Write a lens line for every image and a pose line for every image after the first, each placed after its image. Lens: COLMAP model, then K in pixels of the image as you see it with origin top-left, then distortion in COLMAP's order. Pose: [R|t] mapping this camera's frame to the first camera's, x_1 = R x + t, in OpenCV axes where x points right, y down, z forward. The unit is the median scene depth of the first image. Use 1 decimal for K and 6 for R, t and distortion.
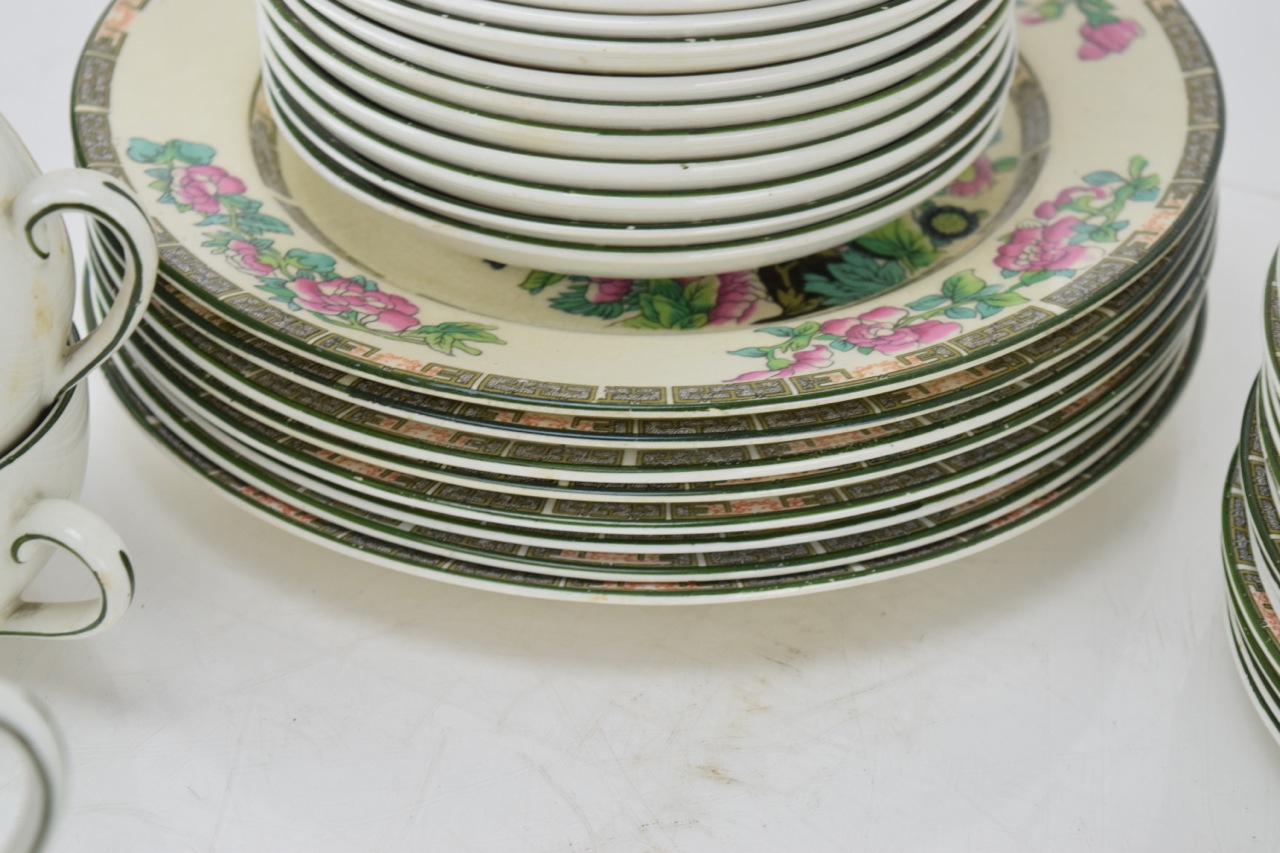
lens RADIAL K [[2842.5, 0, 646.3], [0, 2842.5, 413.0], [0, 0, 1]] dist [0.069420, 0.000000]
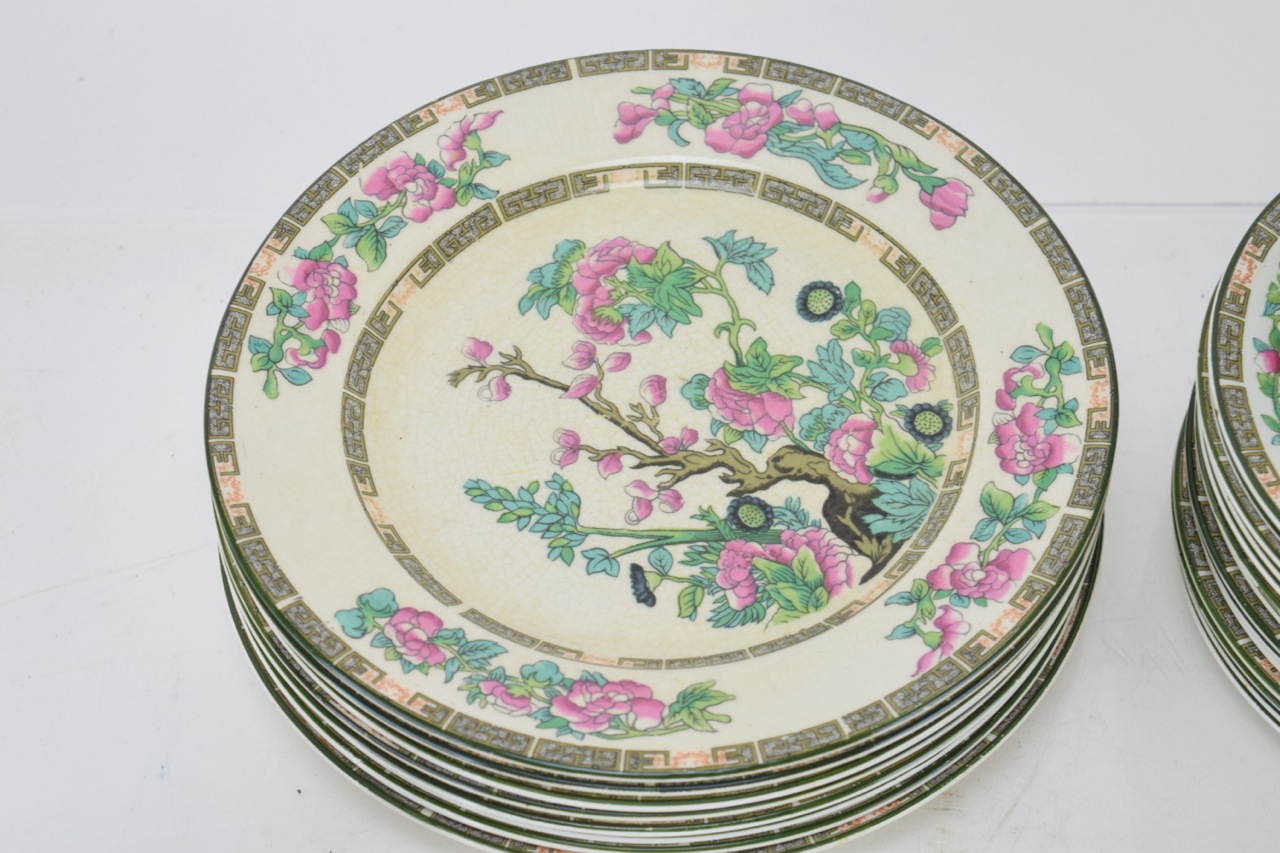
lens RADIAL K [[2842.5, 0, 645.7], [0, 2842.5, 418.9], [0, 0, 1]] dist [0.069420, 0.000000]
pose [[0.891594, -0.380376, 0.245710, -0.343691], [0.296742, 0.900639, 0.317479, -0.543801], [-0.342058, -0.210150, 0.915879, -0.160012]]
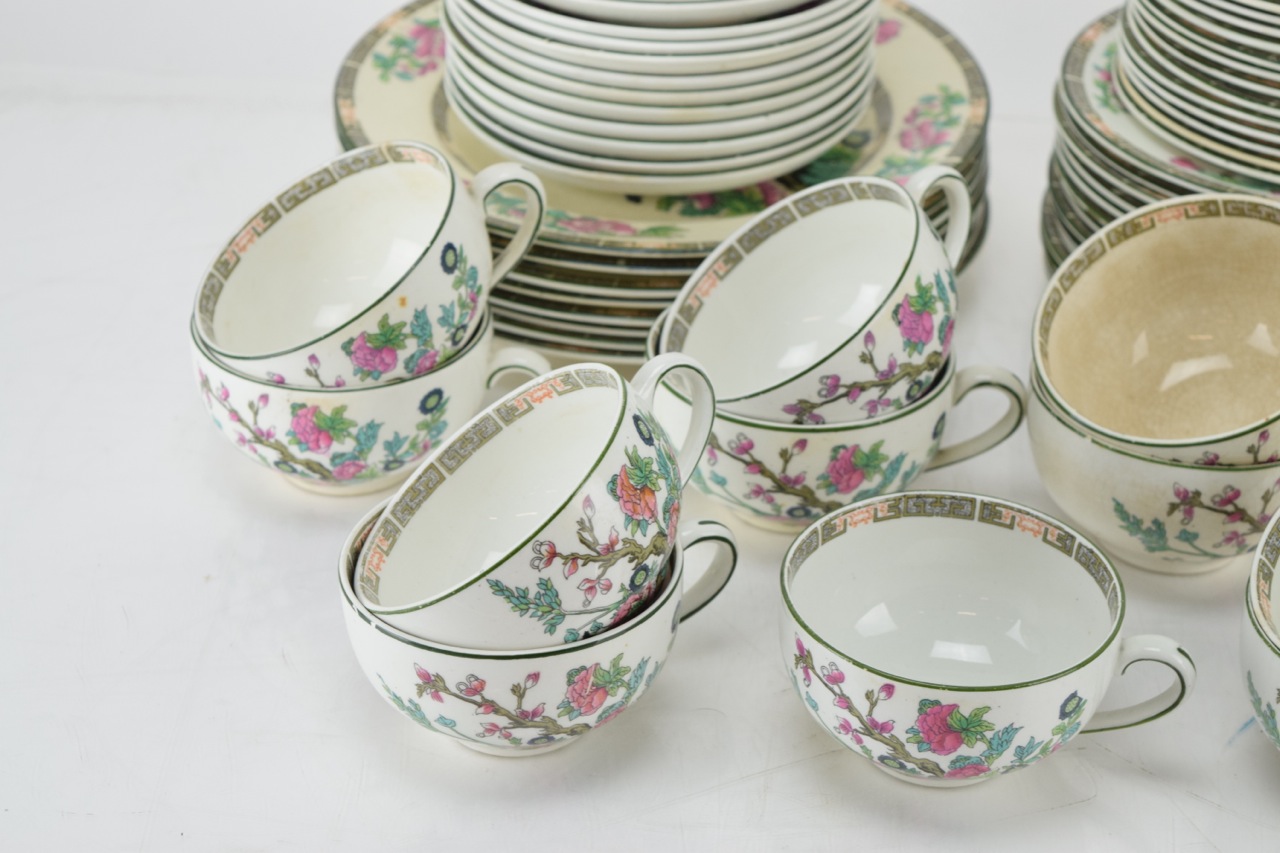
lens RADIAL K [[2842.5, 0, 645.8], [0, 2842.5, 416.9], [0, 0, 1]] dist [0.069420, 0.000000]
pose [[0.932194, -0.199461, 0.302041, -0.618924], [0.215400, 0.976320, -0.020051, 0.117177], [-0.290890, 0.083751, 0.953084, -0.688135]]
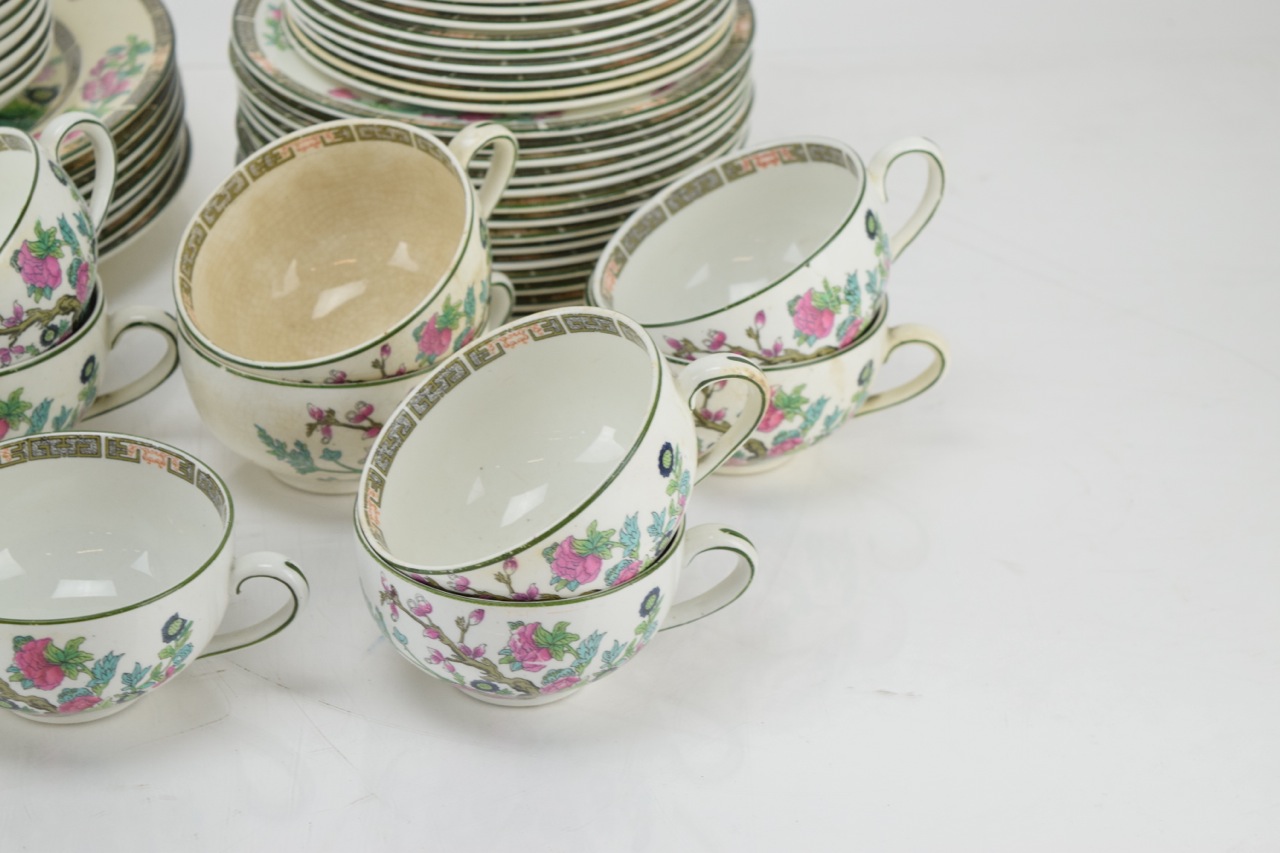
lens RADIAL K [[2842.5, 0, 633.3], [0, 2842.5, 417.5], [0, 0, 1]] dist [0.069420, 0.000000]
pose [[0.861476, -0.282411, 0.422023, -0.405673], [0.302071, 0.953051, 0.021149, 0.210044], [-0.408183, 0.109261, 0.906338, -0.792086]]
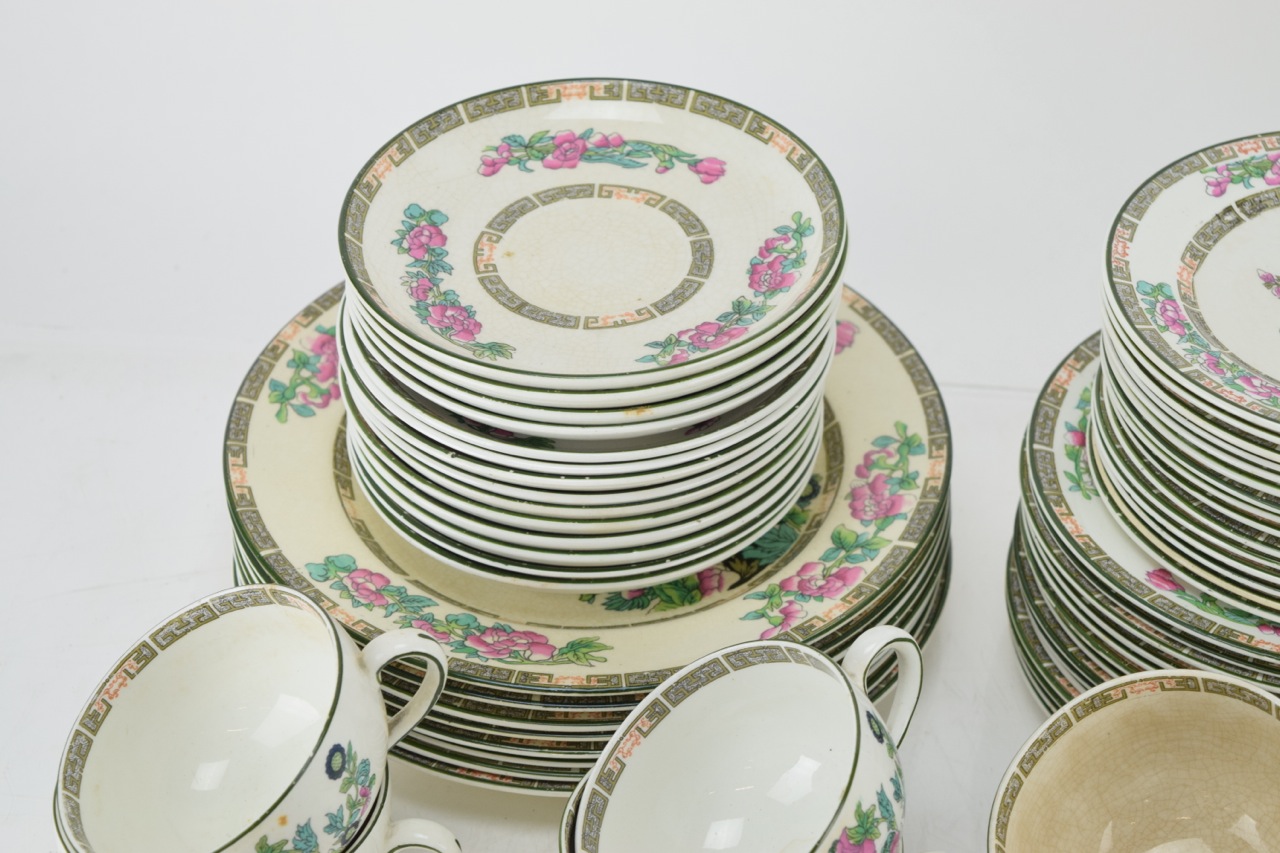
lens RADIAL K [[2842.5, 0, 647.4], [0, 2842.5, 425.1], [0, 0, 1]] dist [0.069420, 0.000000]
pose [[0.931614, -0.238156, 0.274549, -0.429938], [0.220698, 0.970870, 0.093292, -0.284163], [-0.288770, -0.026320, 0.957037, -0.550979]]
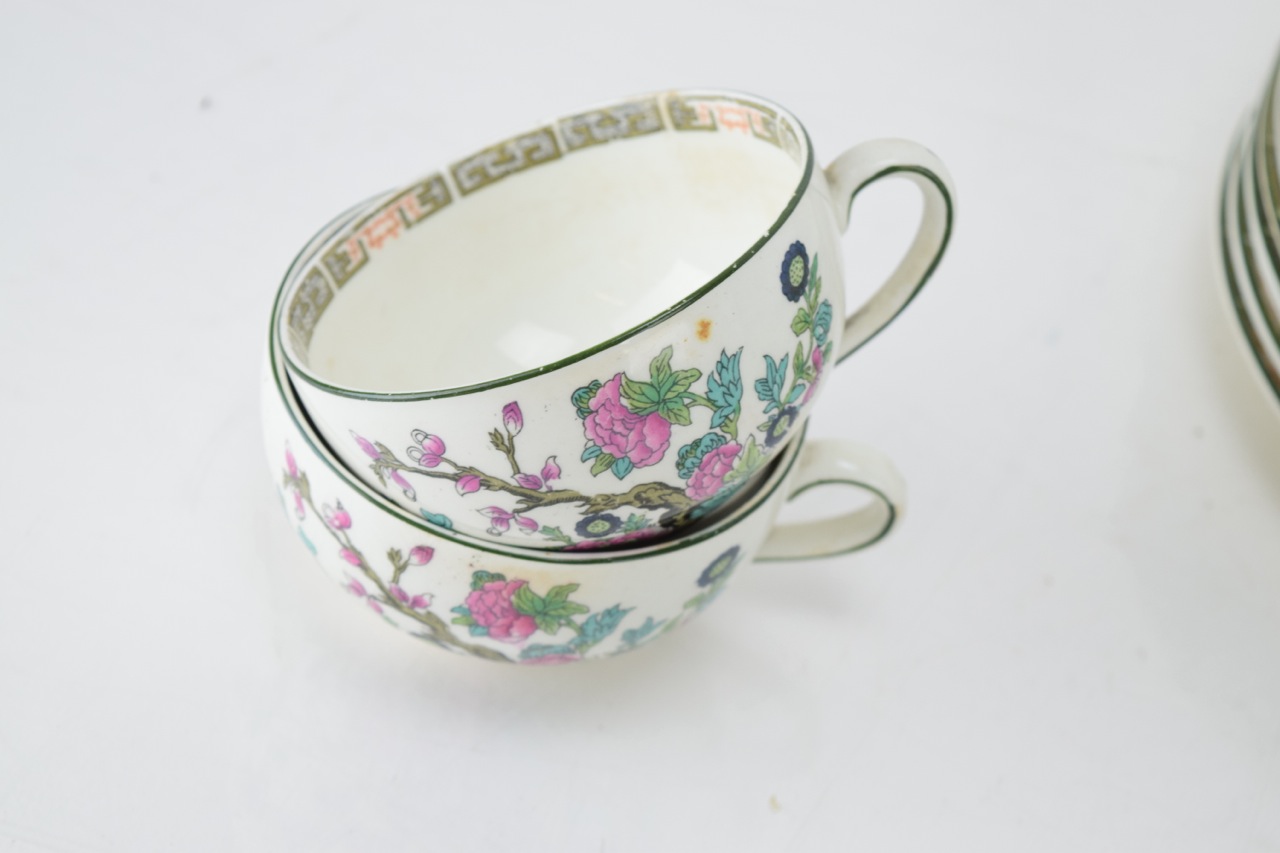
lens RADIAL K [[2842.5, 0, 640.5], [0, 2842.5, 423.4], [0, 0, 1]] dist [0.069420, 0.000000]
pose [[0.937954, -0.002384, 0.346751, -0.553440], [0.065574, 0.983153, -0.170617, 0.156976], [-0.340502, 0.182769, 0.922309, 0.106234]]
